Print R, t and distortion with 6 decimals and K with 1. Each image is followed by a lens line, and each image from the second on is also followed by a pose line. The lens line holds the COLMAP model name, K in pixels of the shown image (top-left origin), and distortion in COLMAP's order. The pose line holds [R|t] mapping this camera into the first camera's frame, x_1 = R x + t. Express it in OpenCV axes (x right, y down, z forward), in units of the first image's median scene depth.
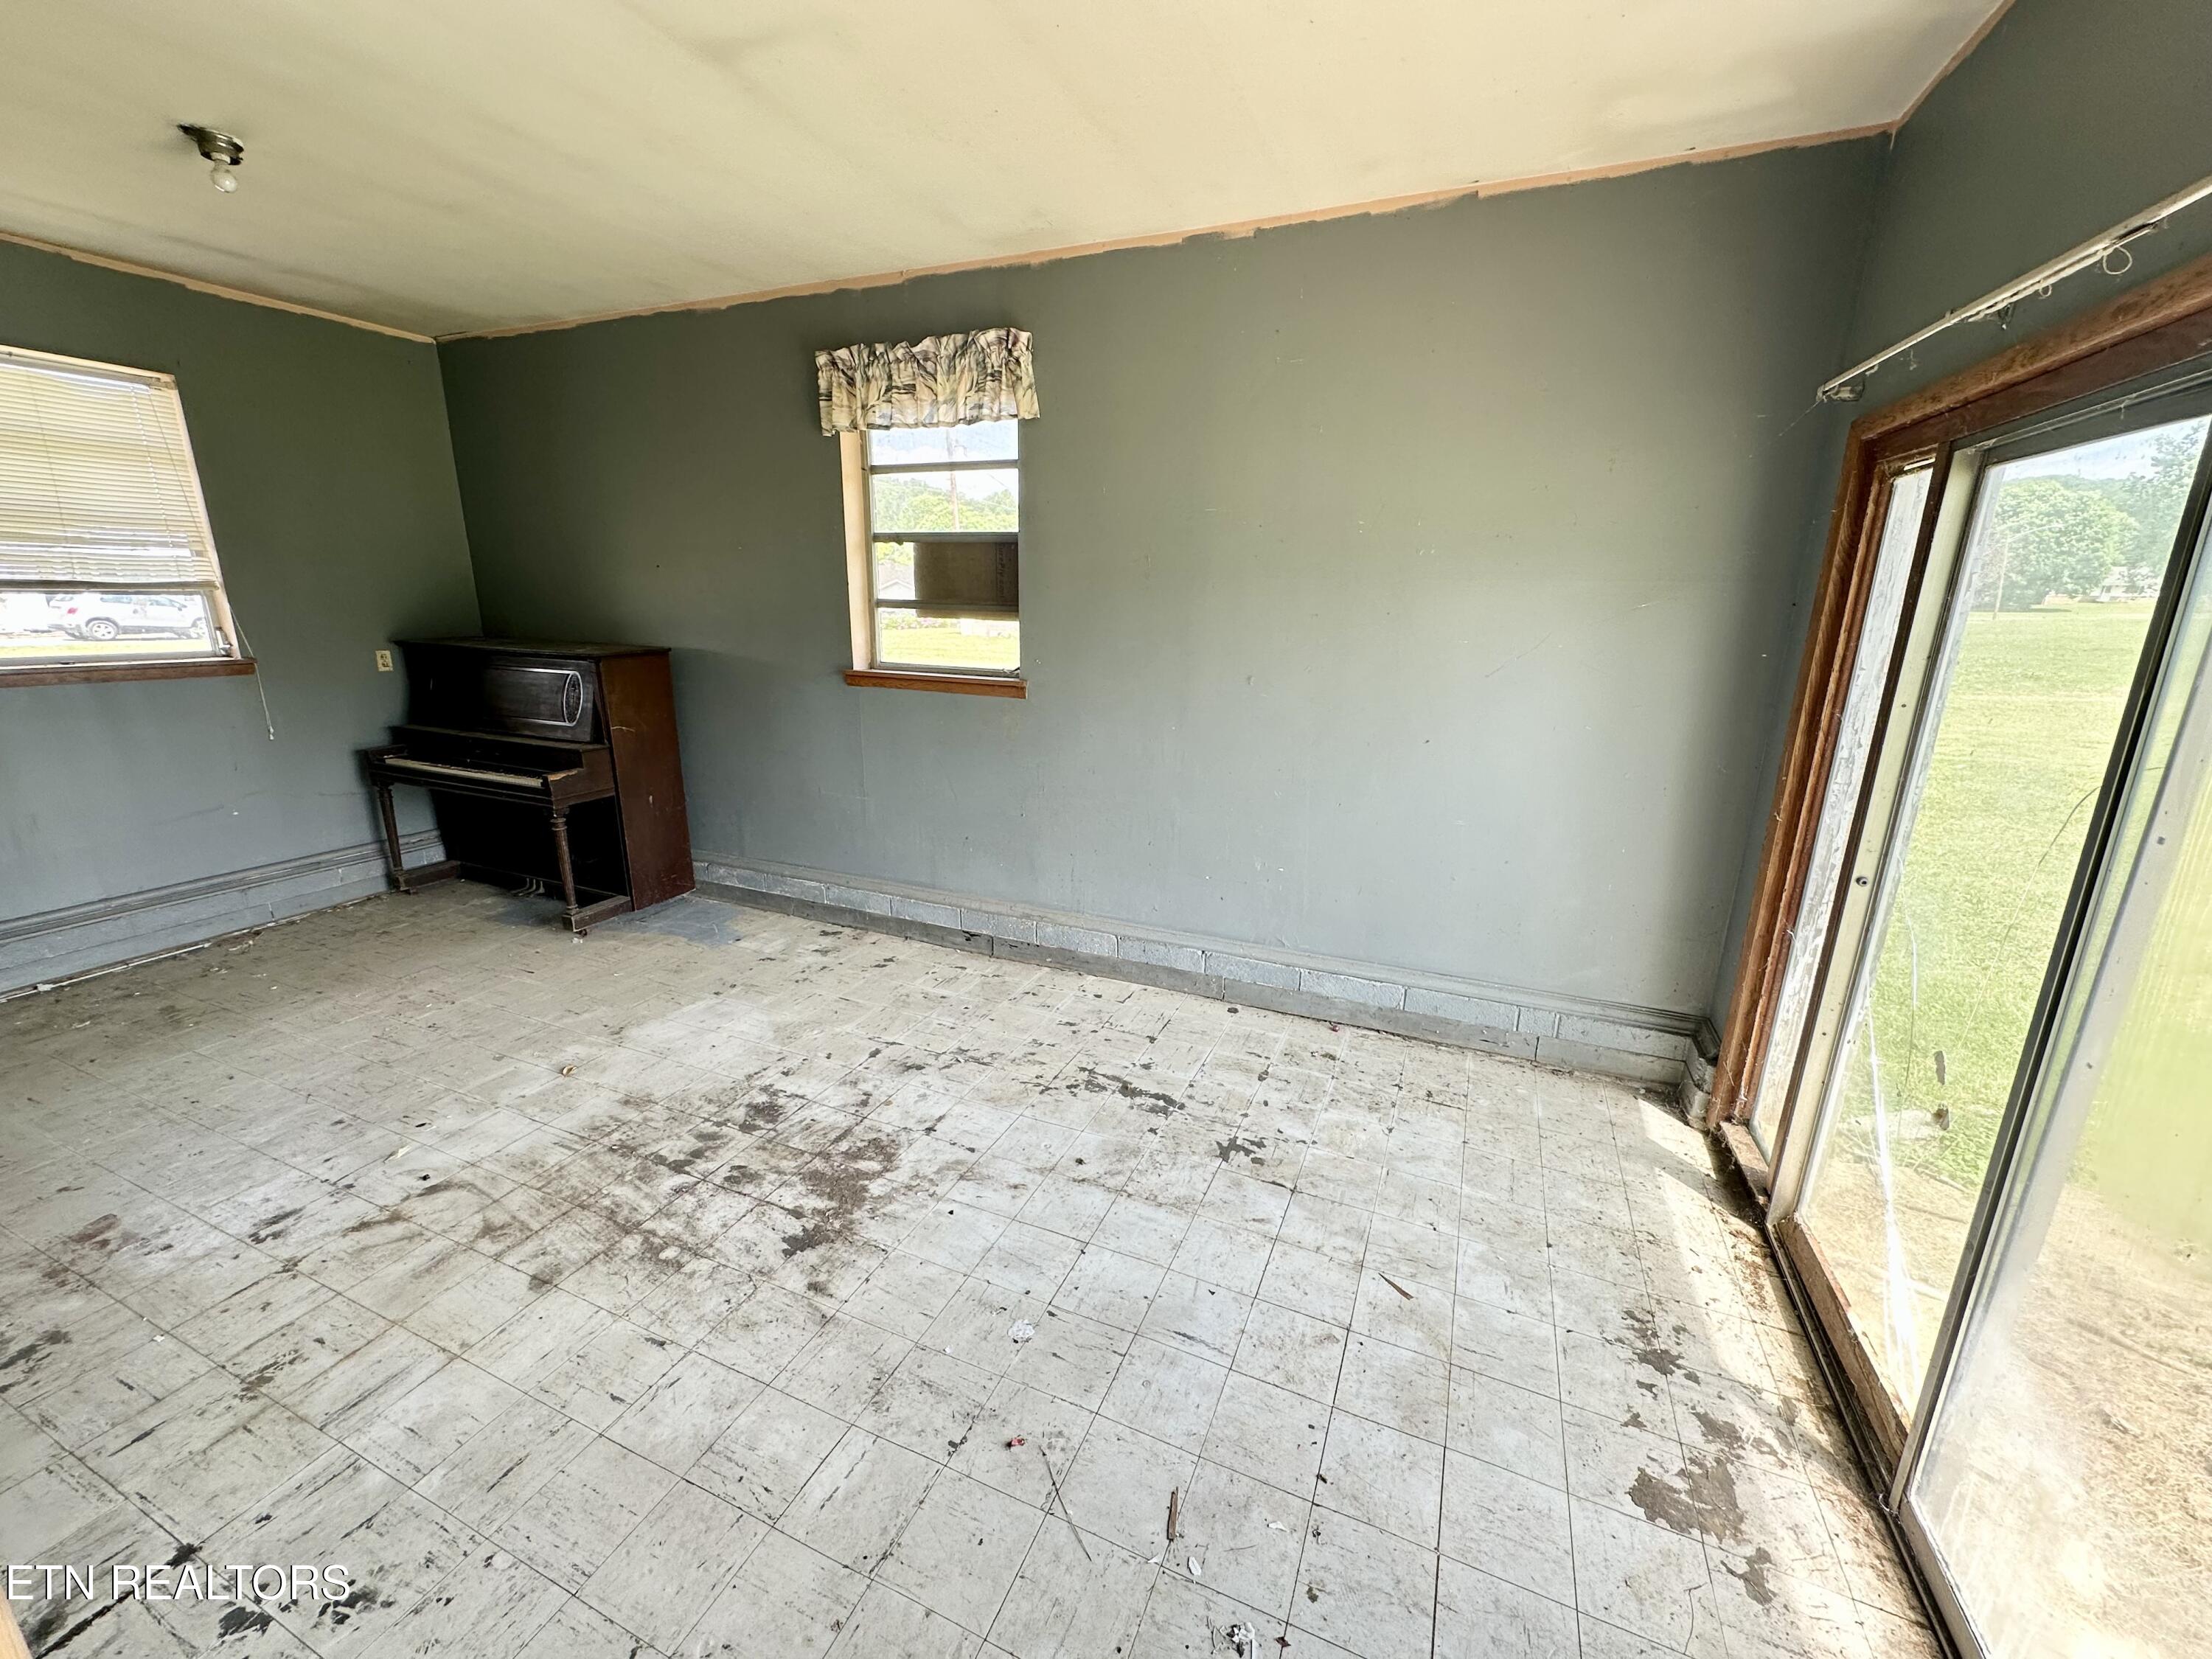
lens RADIAL K [[880.1, 0, 1108.8], [0, 880.1, 829.1], [0, 0, 1]] dist [-0.002553, 0.000424]
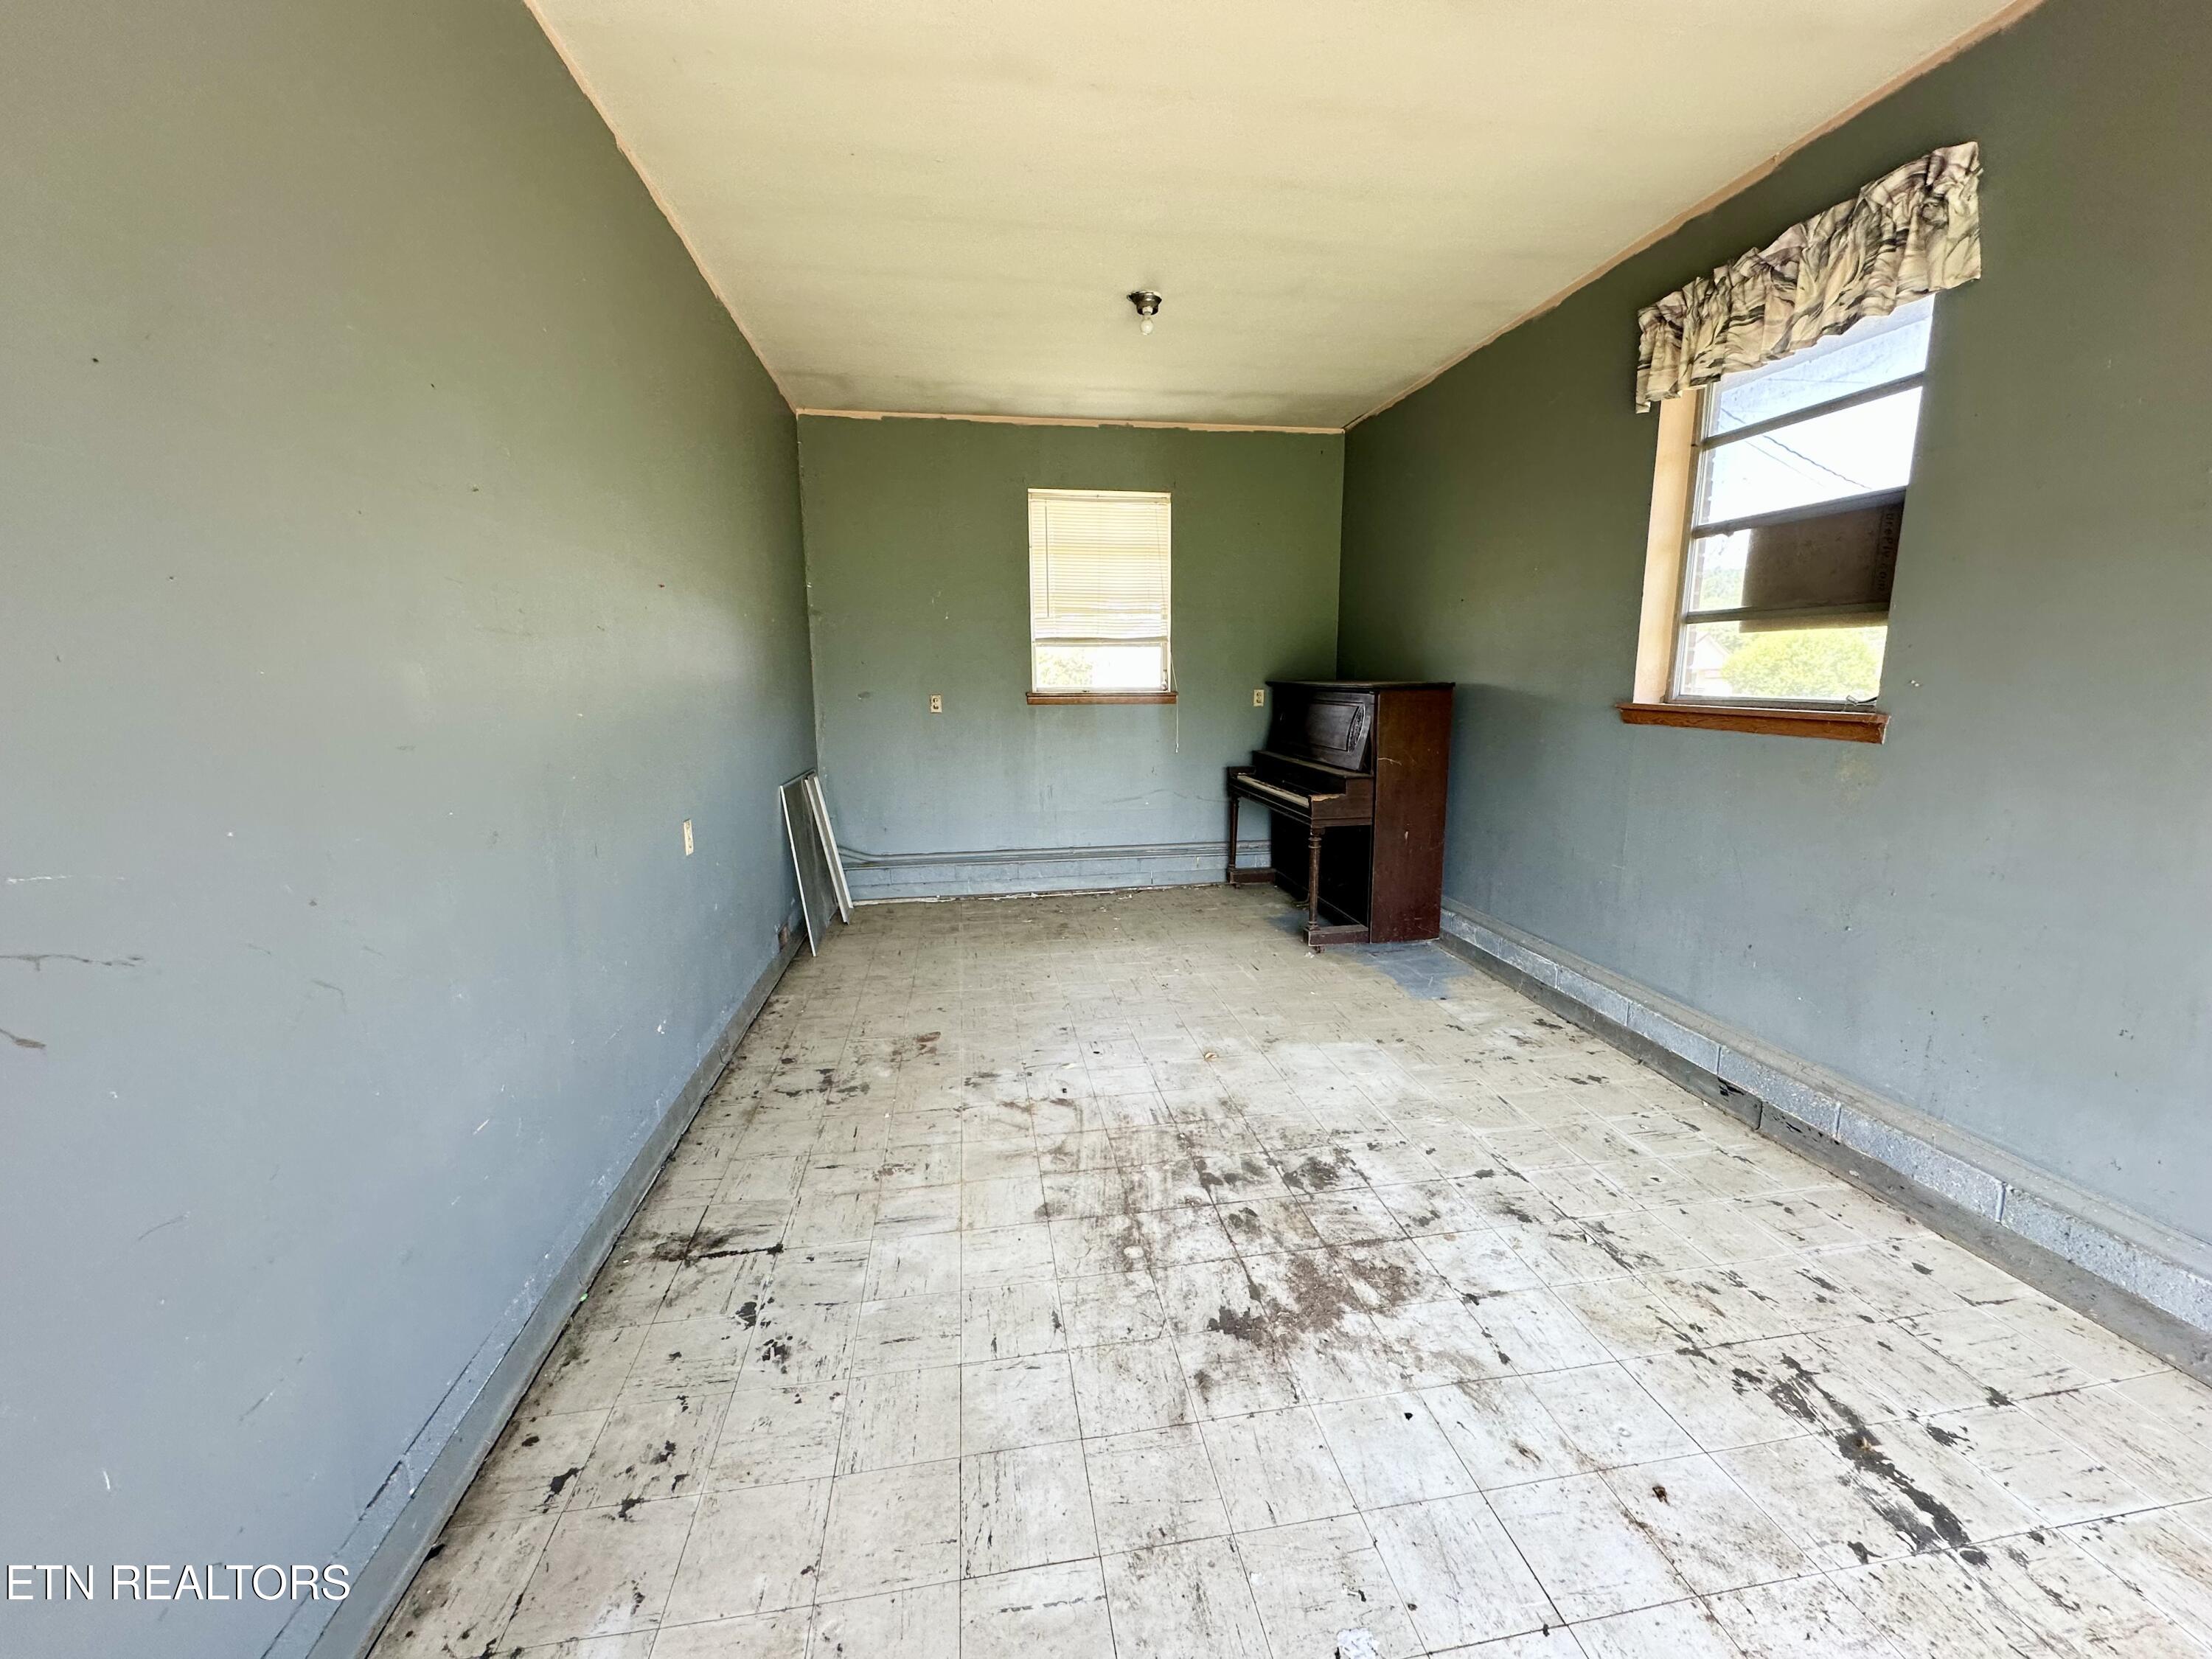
lens RADIAL K [[880.1, 0, 1108.8], [0, 880.1, 829.1], [0, 0, 1]] dist [-0.002553, 0.000424]
pose [[0.537881, 0.126308, -0.833505, 0.149594], [-0.201304, 0.979354, 0.018503, 0.010201], [0.818633, 0.157835, 0.552202, 0.240526]]
